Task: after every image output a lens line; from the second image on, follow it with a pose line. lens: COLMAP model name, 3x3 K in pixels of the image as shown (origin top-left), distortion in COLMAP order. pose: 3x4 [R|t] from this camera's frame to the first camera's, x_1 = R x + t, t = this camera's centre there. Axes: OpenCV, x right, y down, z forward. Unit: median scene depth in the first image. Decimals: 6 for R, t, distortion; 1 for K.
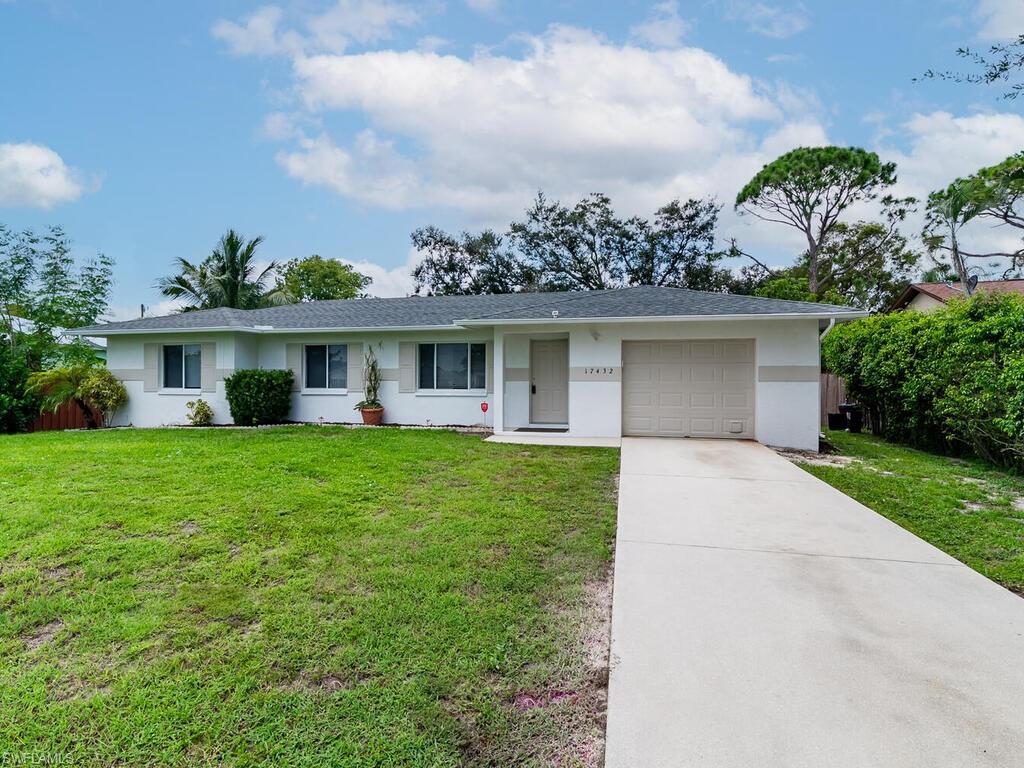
lens RADIAL K [[529.0, 0, 512.0], [0, 529.0, 384.0], [0, 0, 1]] dist [-0.001023, 0.000047]
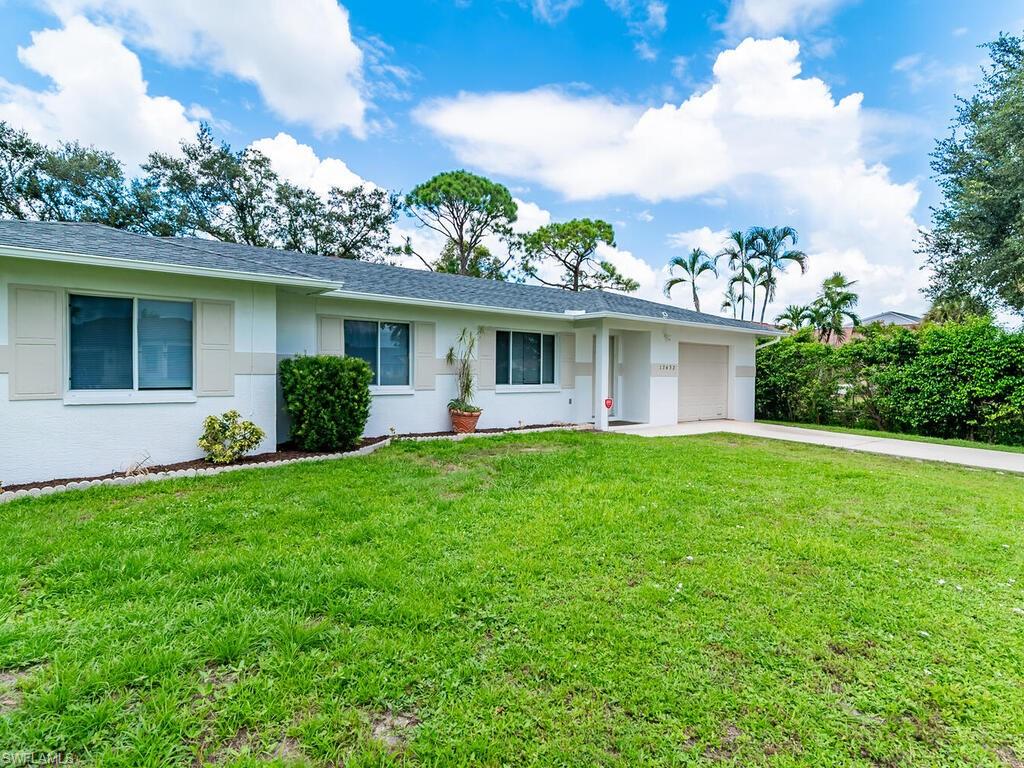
lens RADIAL K [[529.0, 0, 512.0], [0, 529.0, 384.0], [0, 0, 1]] dist [-0.001023, 0.000047]
pose [[0.641082, -0.012026, 0.767378, -0.793619], [-0.006534, 0.999755, 0.021126, -0.009611], [-0.767444, -0.018558, 0.640847, 0.452128]]
